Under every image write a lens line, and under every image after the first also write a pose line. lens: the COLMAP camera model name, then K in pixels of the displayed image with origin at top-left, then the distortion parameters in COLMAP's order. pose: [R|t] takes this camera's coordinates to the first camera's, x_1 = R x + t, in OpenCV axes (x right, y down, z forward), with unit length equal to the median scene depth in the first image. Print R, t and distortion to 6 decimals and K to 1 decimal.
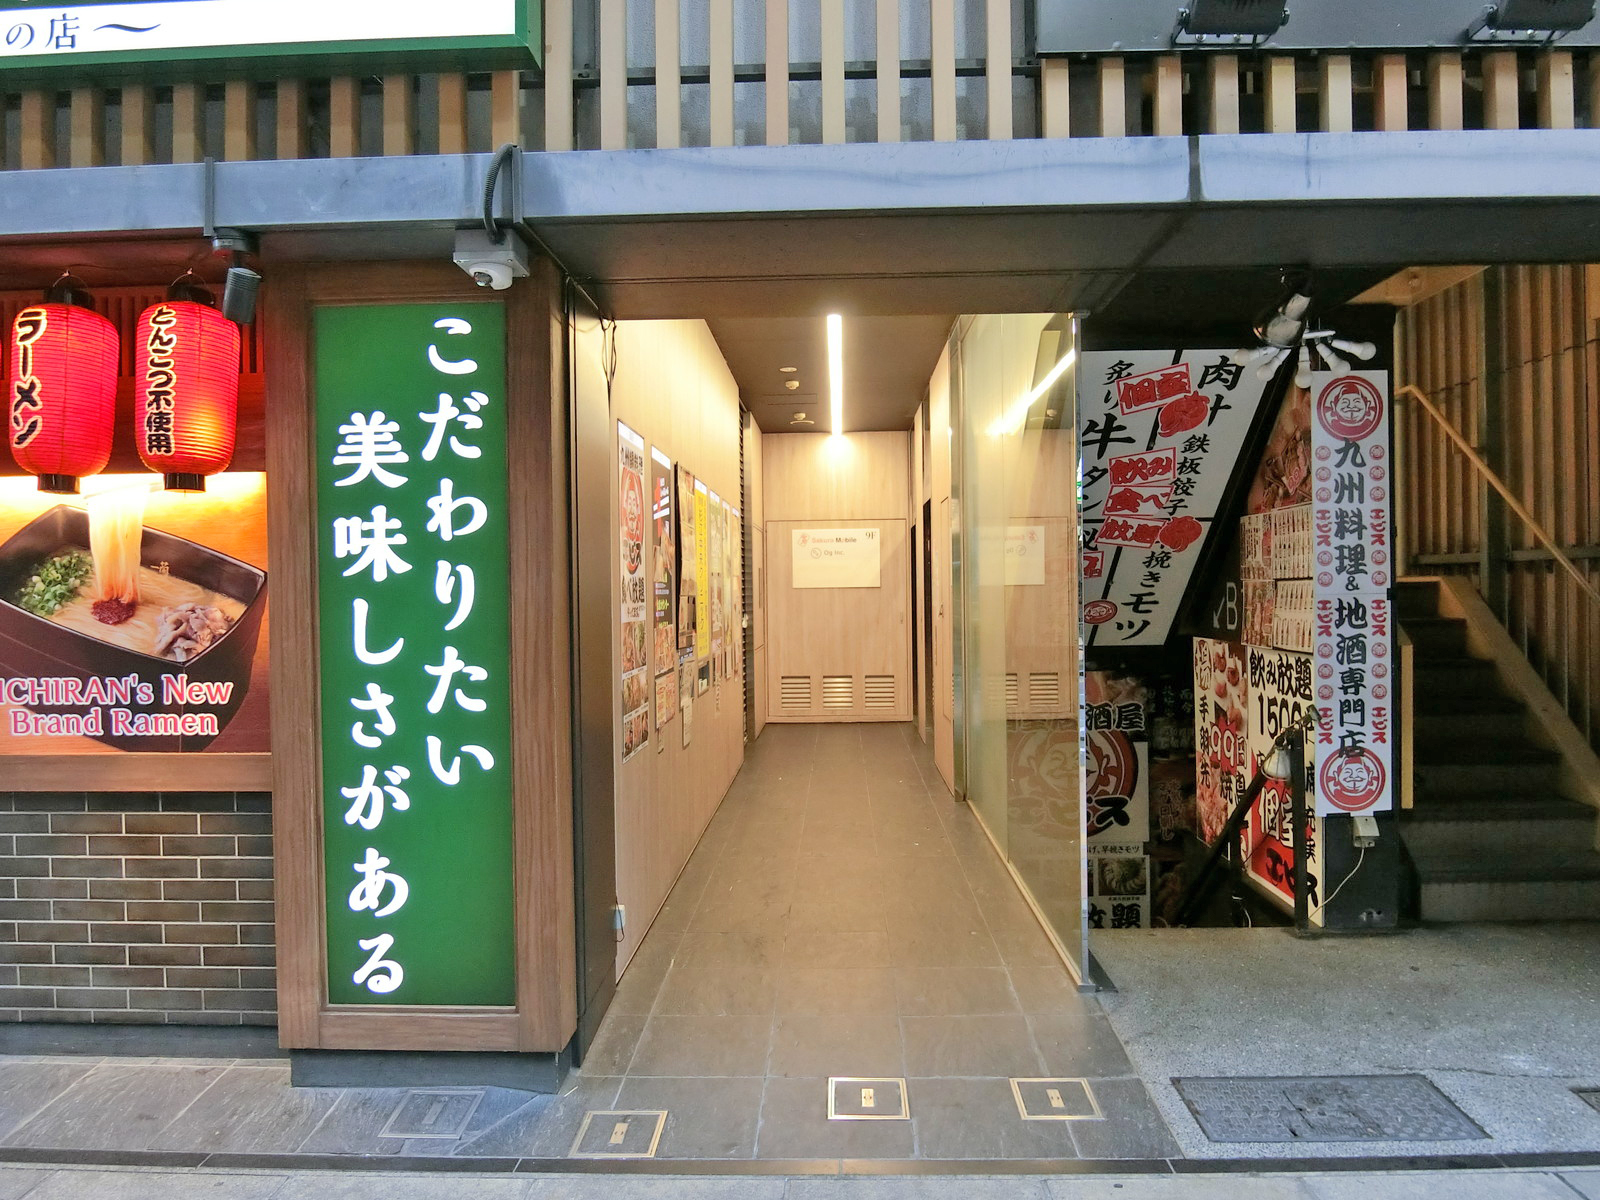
lens RADIAL K [[1075.5, 0, 800.0], [0, 1075.5, 600.0], [0, 0, 1]] dist [-0.026515, -0.002275]
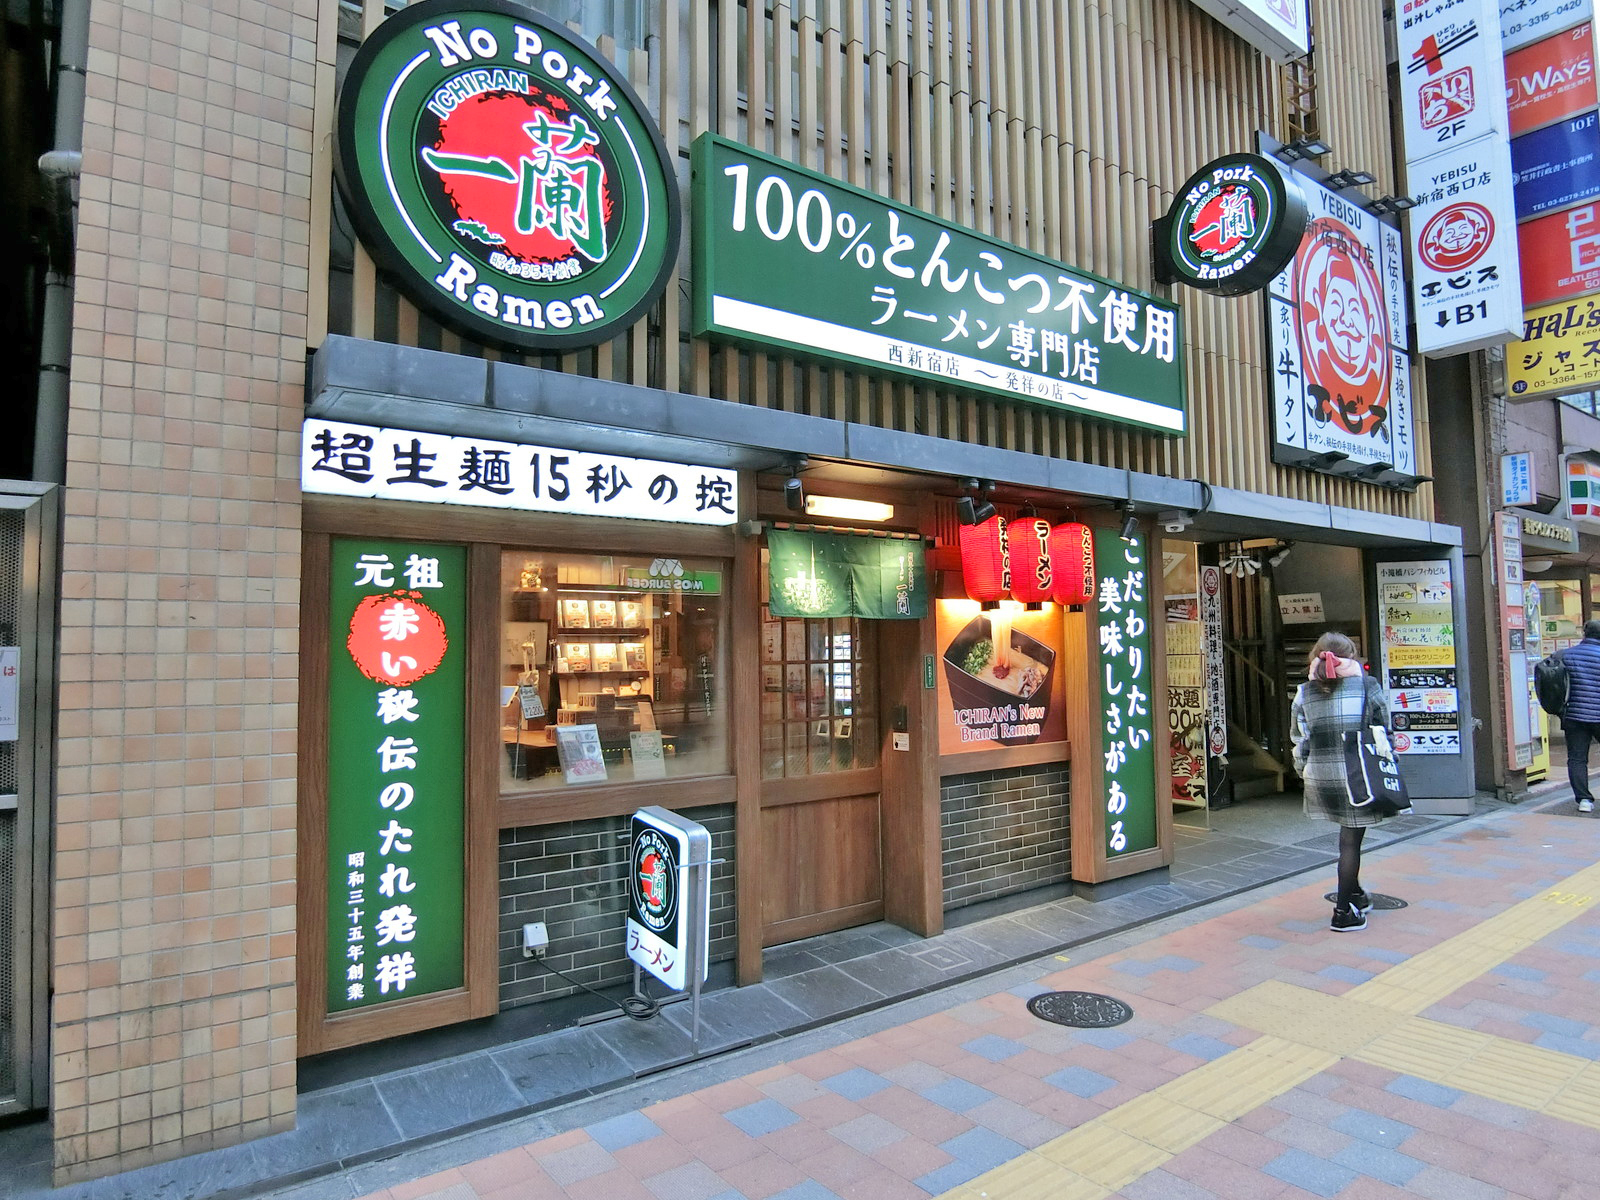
lens RADIAL K [[971.6, 0, 800.0], [0, 971.6, 600.0], [0, 0, 1]] dist [-0.016693, -0.003323]
pose [[0.779809, 0.034868, 0.625045, -2.109569], [0.013837, 0.997244, -0.072894, 0.004081], [-0.625864, 0.065492, 0.777178, -0.132981]]
